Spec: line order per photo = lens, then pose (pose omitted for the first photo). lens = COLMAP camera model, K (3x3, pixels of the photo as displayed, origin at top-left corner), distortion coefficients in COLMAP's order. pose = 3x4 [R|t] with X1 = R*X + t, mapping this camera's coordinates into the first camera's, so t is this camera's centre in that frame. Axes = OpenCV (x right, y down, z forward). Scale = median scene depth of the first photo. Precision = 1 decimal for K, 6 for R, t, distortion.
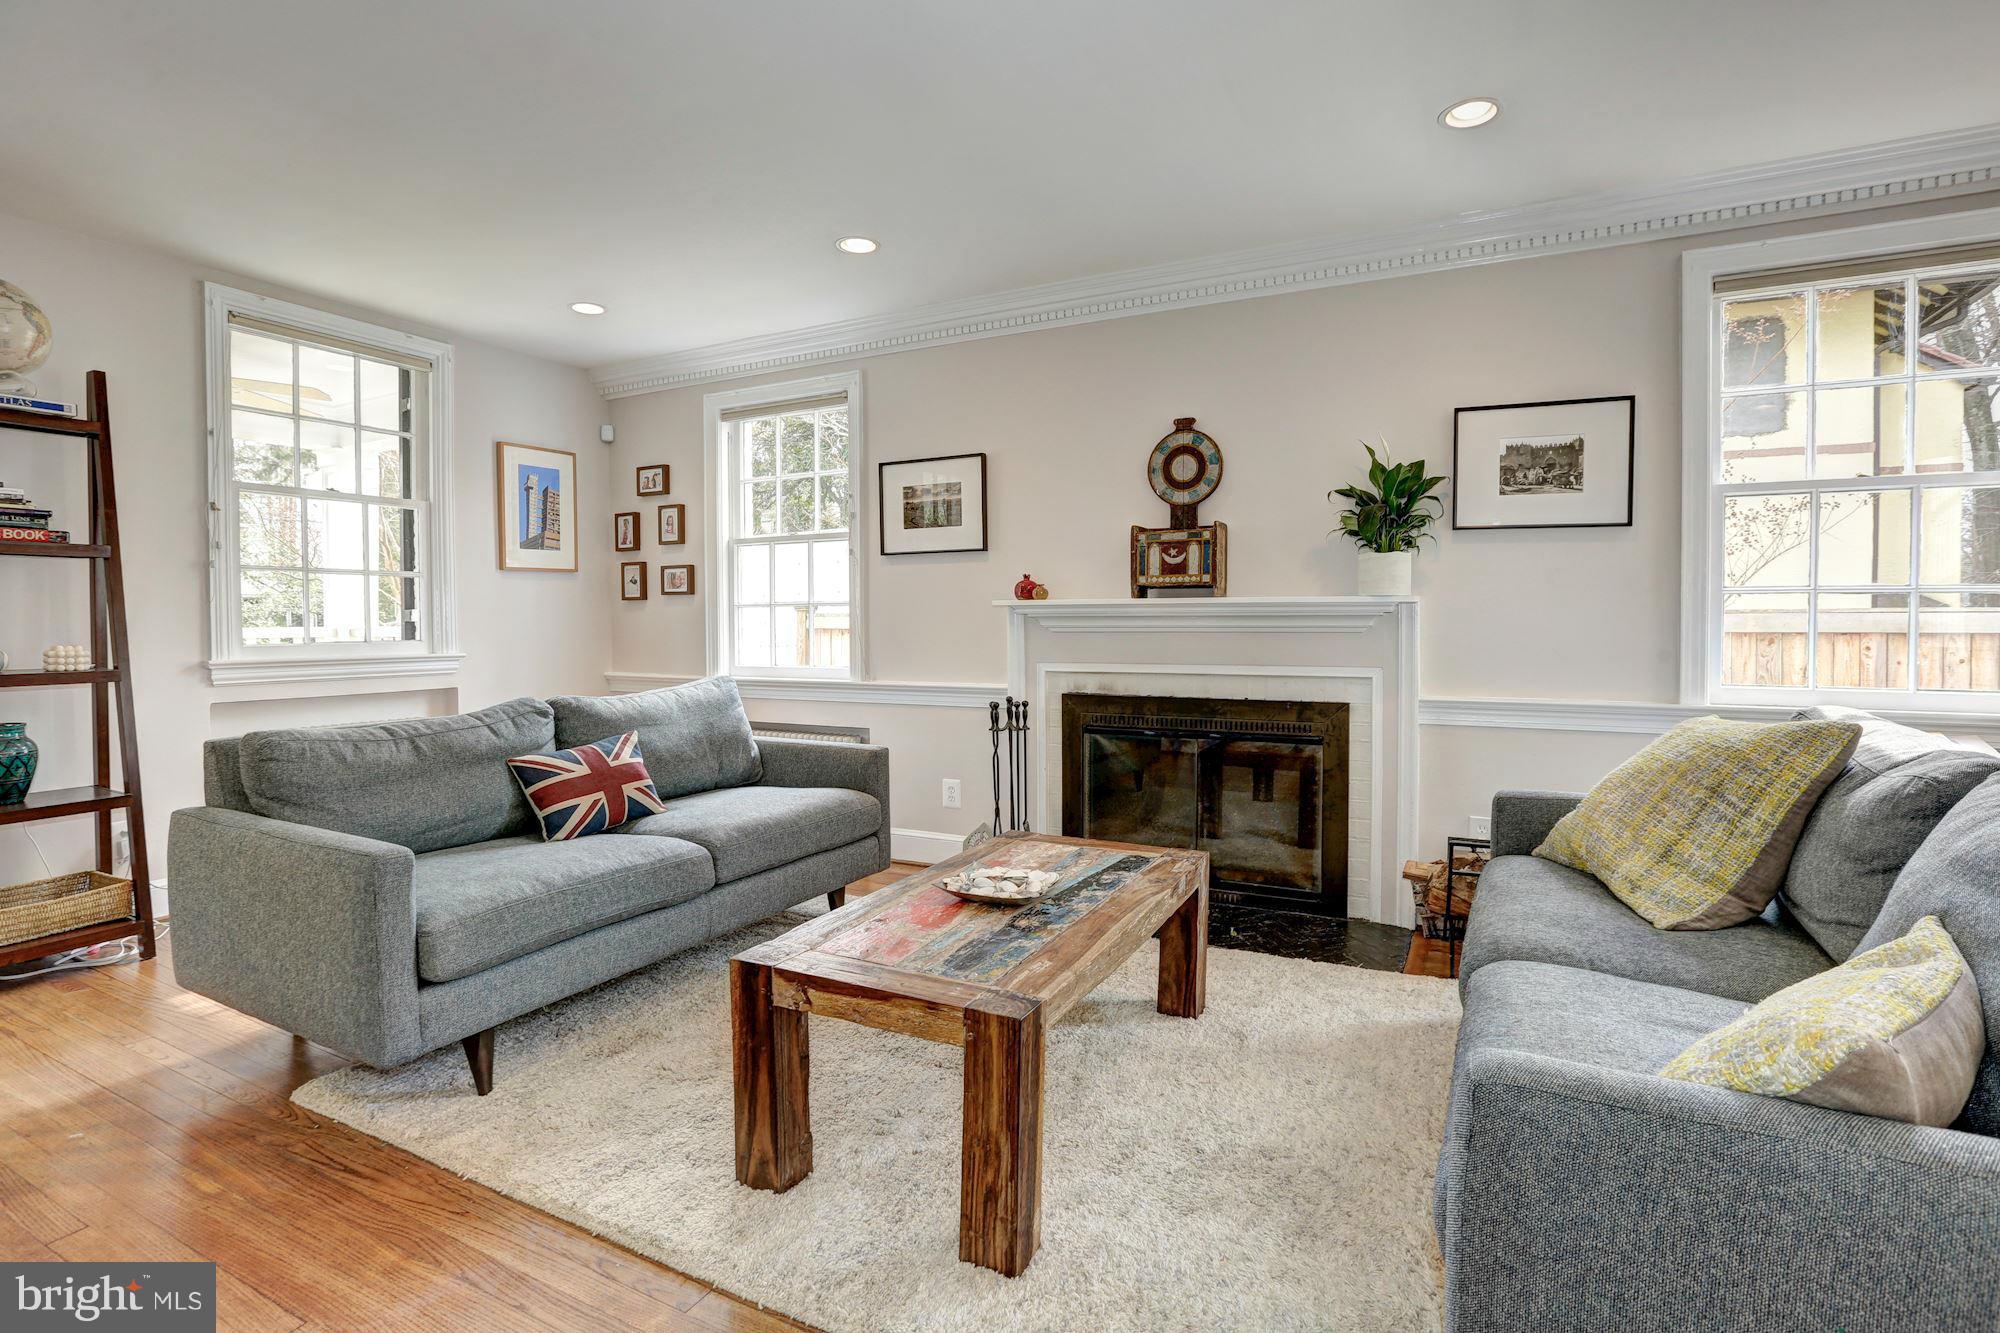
lens RADIAL K [[952.2, 0, 1014.5], [0, 952.2, 645.9], [0, 0, 1]] dist [-0.049422, 0.017981]
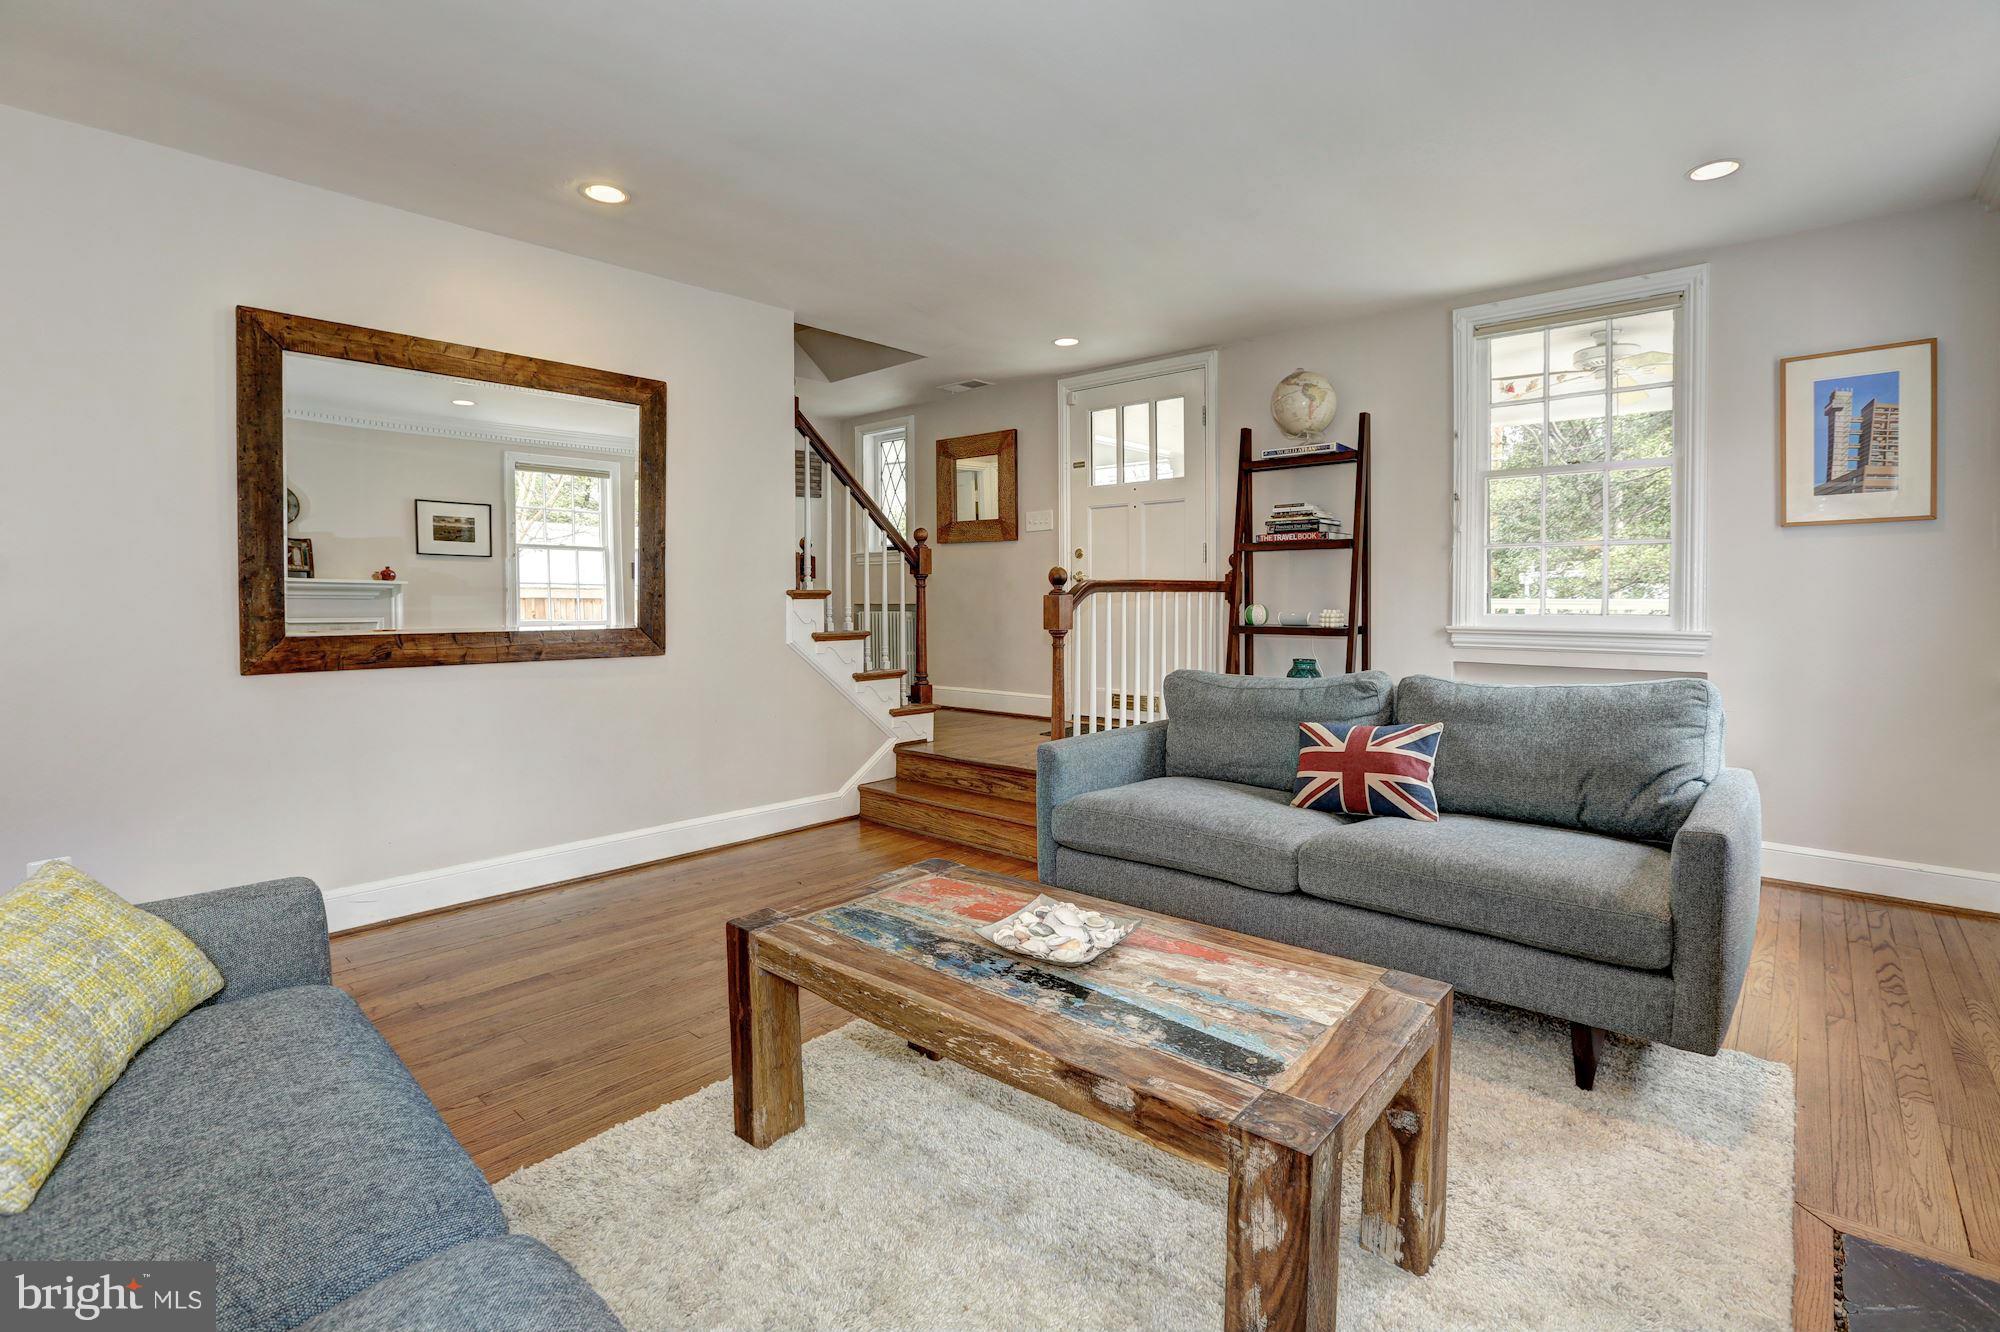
lens RADIAL K [[952.0, 0, 949.1], [0, 952.0, 624.7], [0, 0, 1]] dist [-0.026790, 0.000223]
pose [[-0.297786, 0.035534, -0.953971, 0.487263], [-0.022054, 0.998784, 0.044088, -0.024525], [0.954378, 0.034168, -0.296640, 0.731134]]
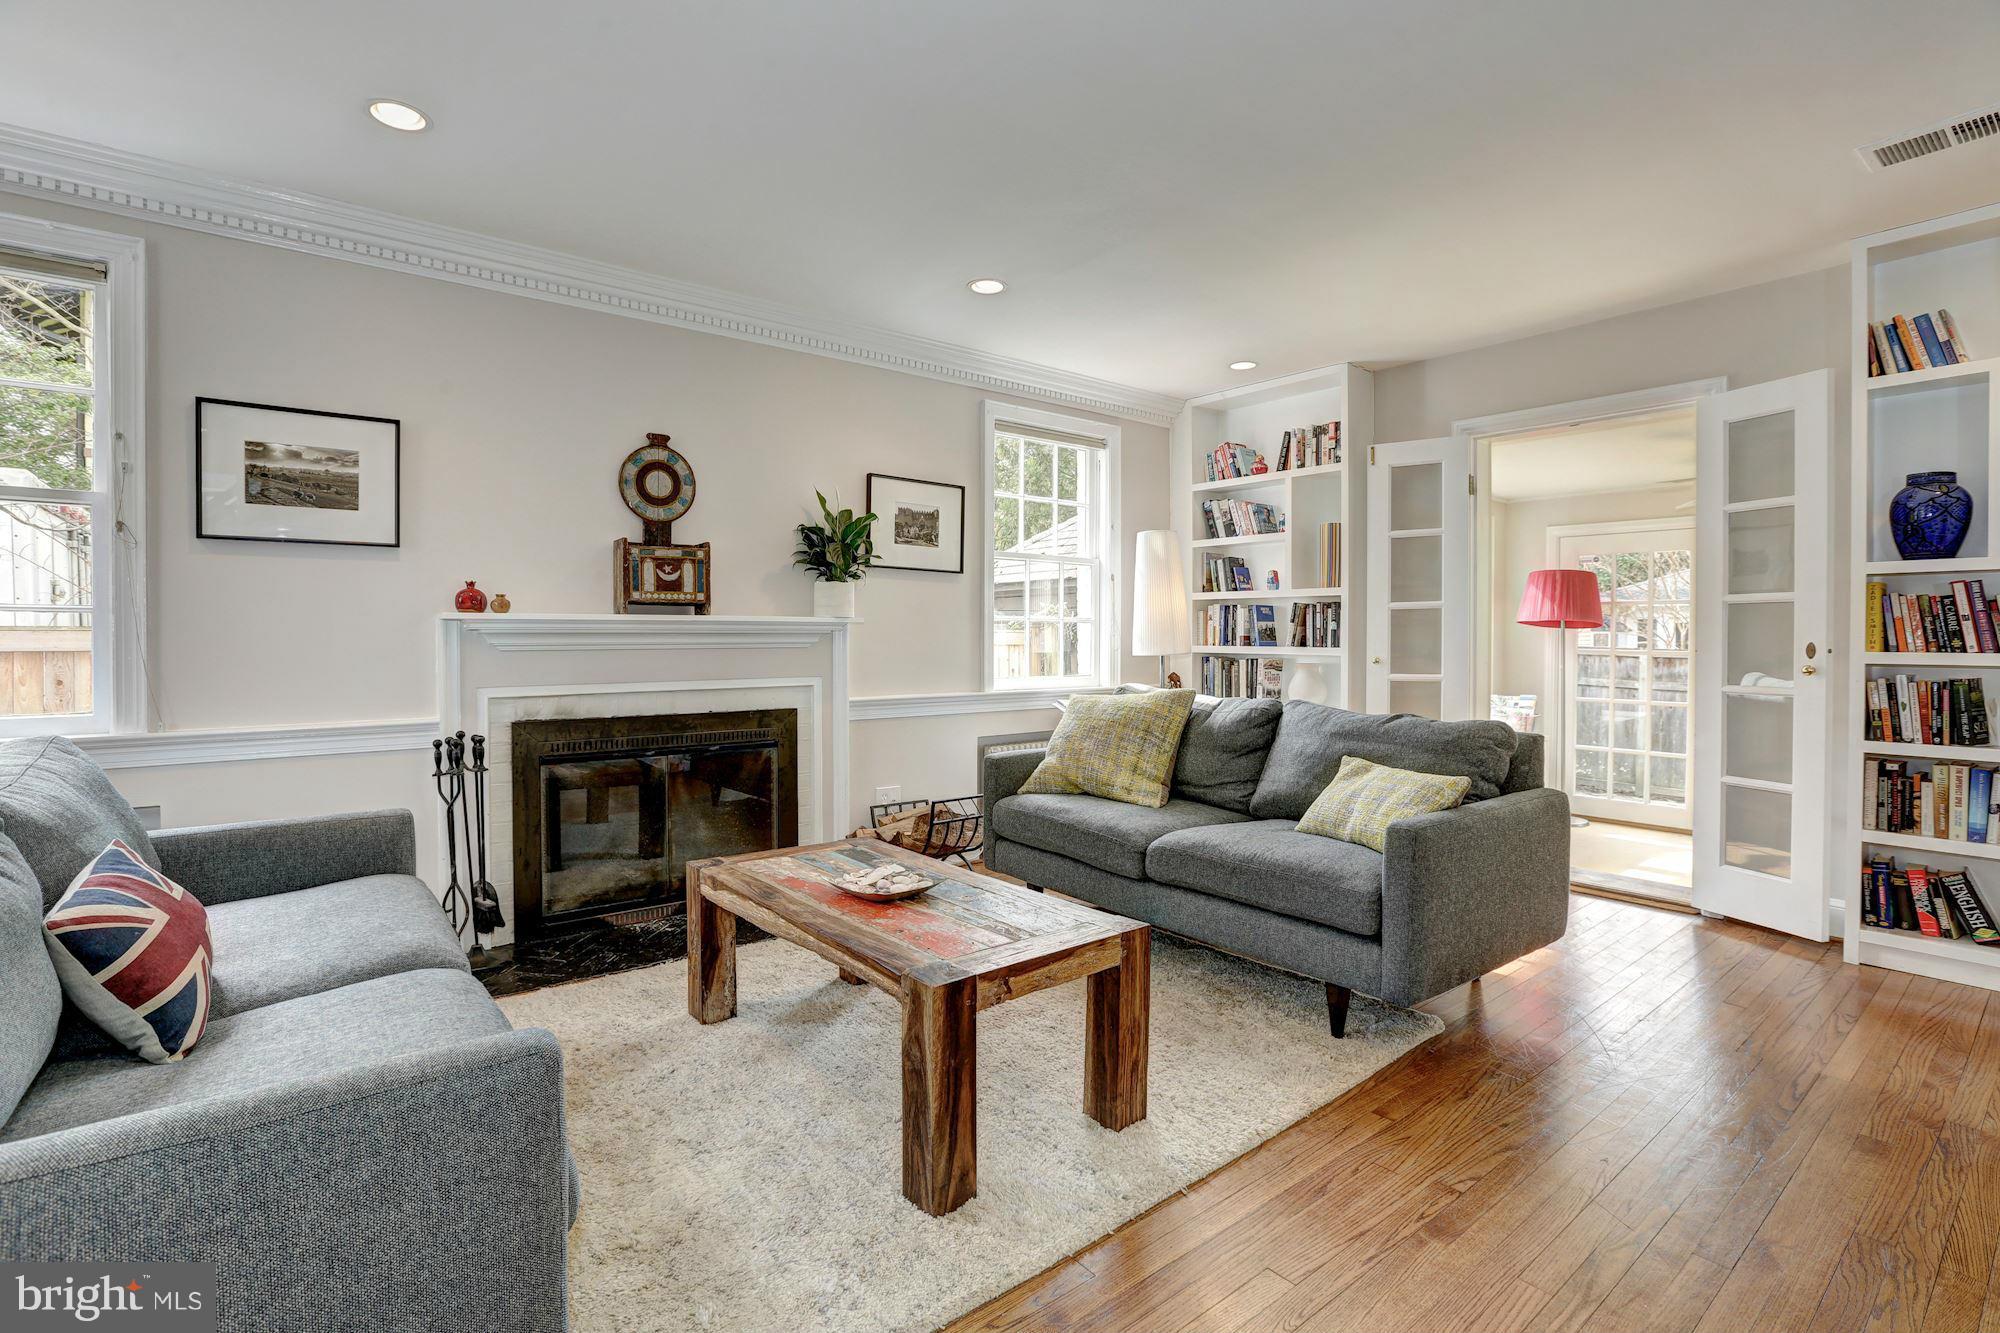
lens RADIAL K [[952.2, 0, 1014.5], [0, 952.2, 645.9], [0, 0, 1]] dist [-0.049422, 0.017981]
pose [[0.406120, -0.007966, 0.913785, -0.599908], [0.023783, 0.999715, -0.001854, -0.007614], [-0.913510, 0.022485, 0.406194, 0.272632]]
